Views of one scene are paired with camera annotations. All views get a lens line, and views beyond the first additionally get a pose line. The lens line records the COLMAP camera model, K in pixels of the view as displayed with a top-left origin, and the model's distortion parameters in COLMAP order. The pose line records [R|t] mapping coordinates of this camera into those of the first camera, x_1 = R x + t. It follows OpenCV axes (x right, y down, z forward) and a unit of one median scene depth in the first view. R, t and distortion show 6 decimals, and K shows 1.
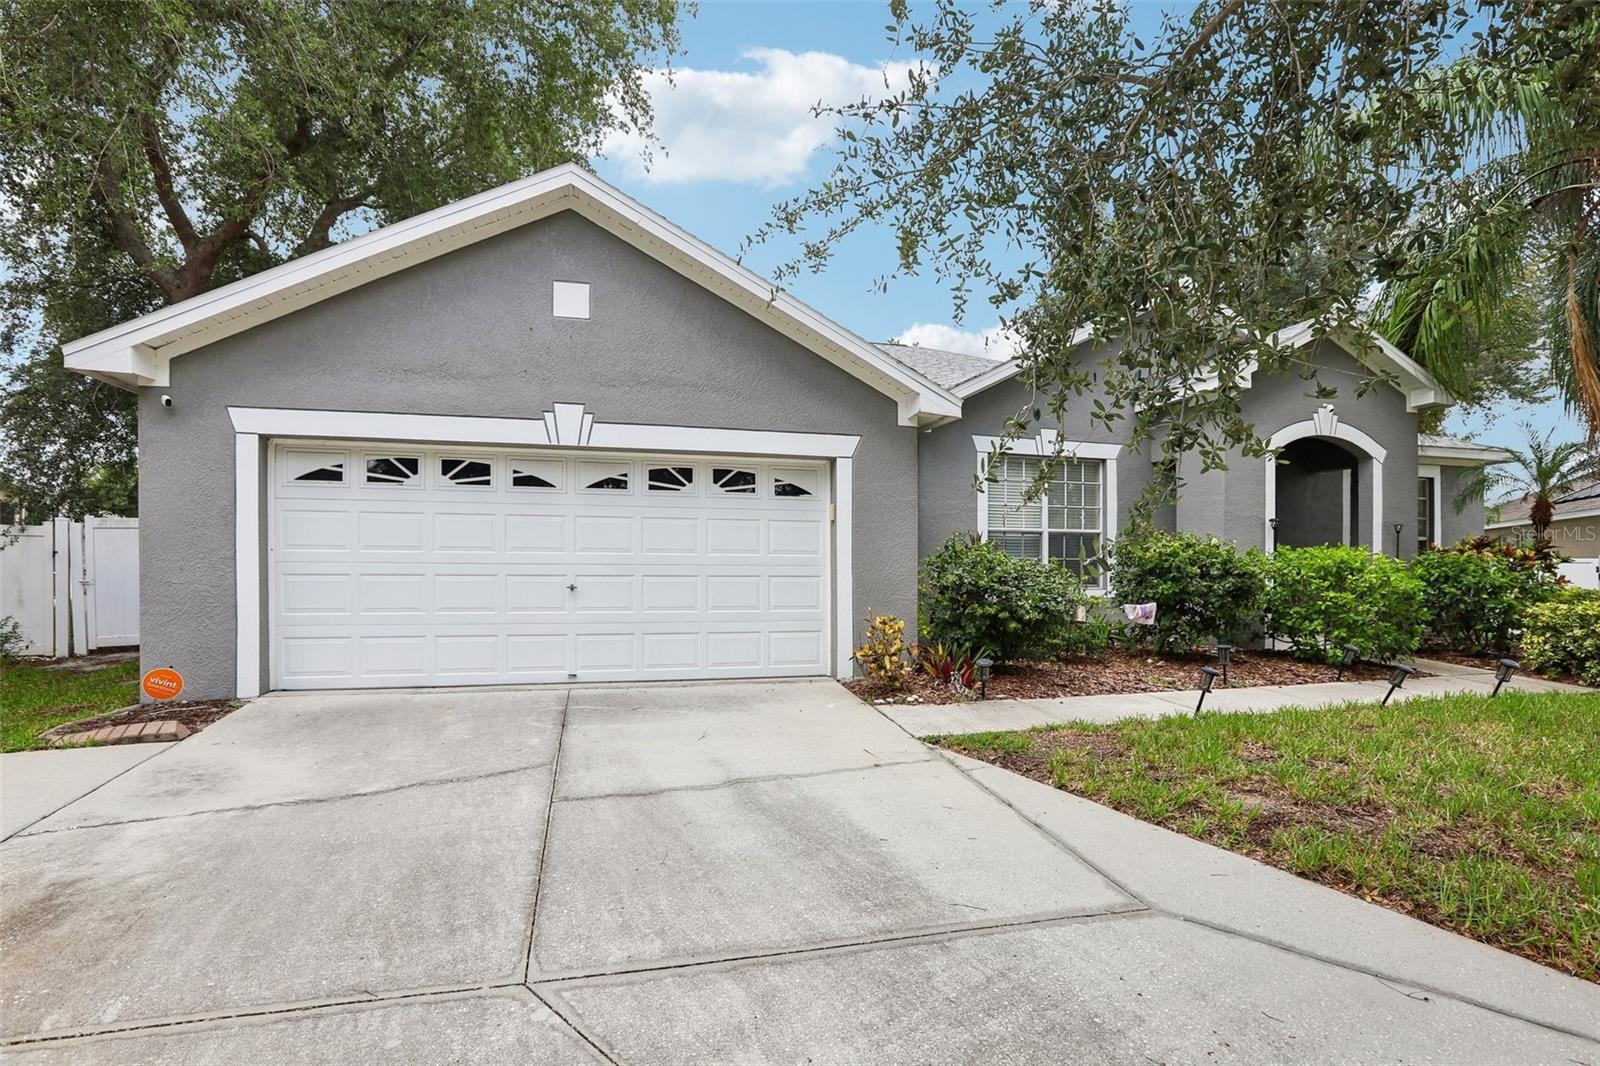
lens RADIAL K [[734.2, 0, 775.4], [0, 734.2, 568.8], [0, 0, 1]] dist [-0.059567, 0.022185]
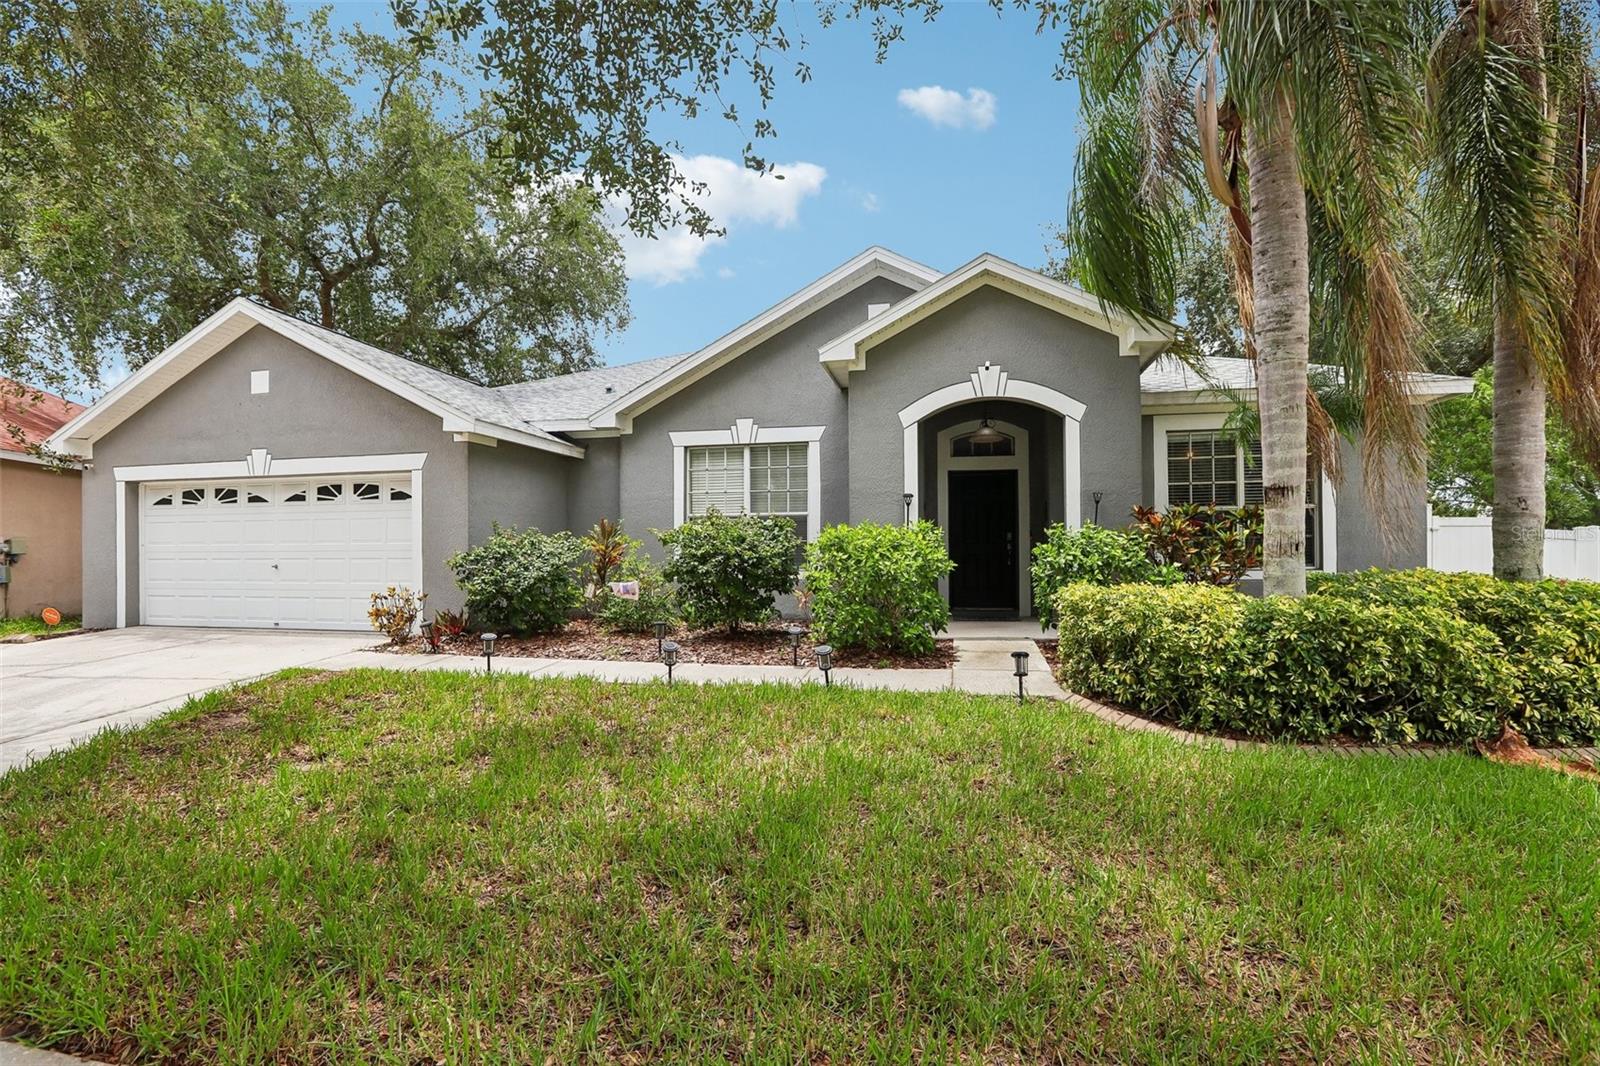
lens RADIAL K [[710.6, 0, 798.6], [0, 710.6, 558.0], [0, 0, 1]] dist [-0.056493, 0.019468]
pose [[0.902843, -0.006645, -0.429920, 1.303272], [0.008709, 0.999958, 0.002834, 0.012016], [0.429883, -0.006303, 0.902863, 0.149106]]
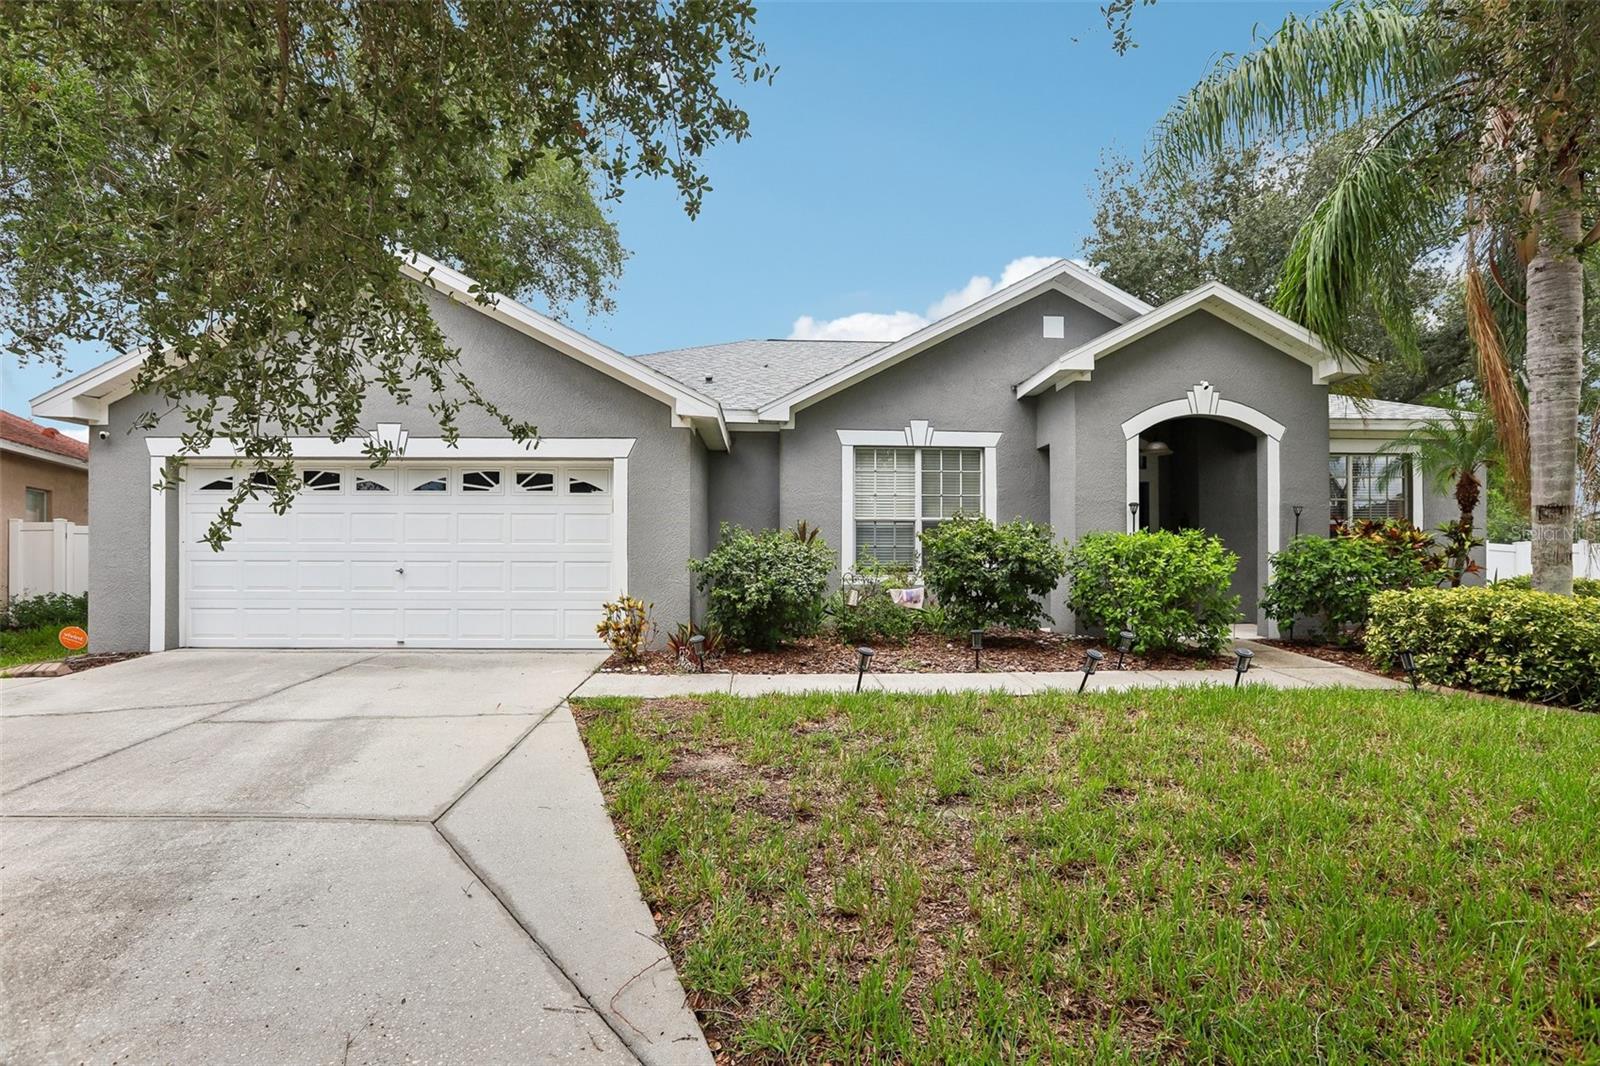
lens RADIAL K [[710.6, 0, 798.6], [0, 710.6, 558.0], [0, 0, 1]] dist [-0.056493, 0.019468]
pose [[0.979185, -0.003555, -0.202938, 0.603114], [0.002626, 0.999985, -0.004846, 0.010550], [0.202952, 0.004212, 0.979180, -0.023863]]
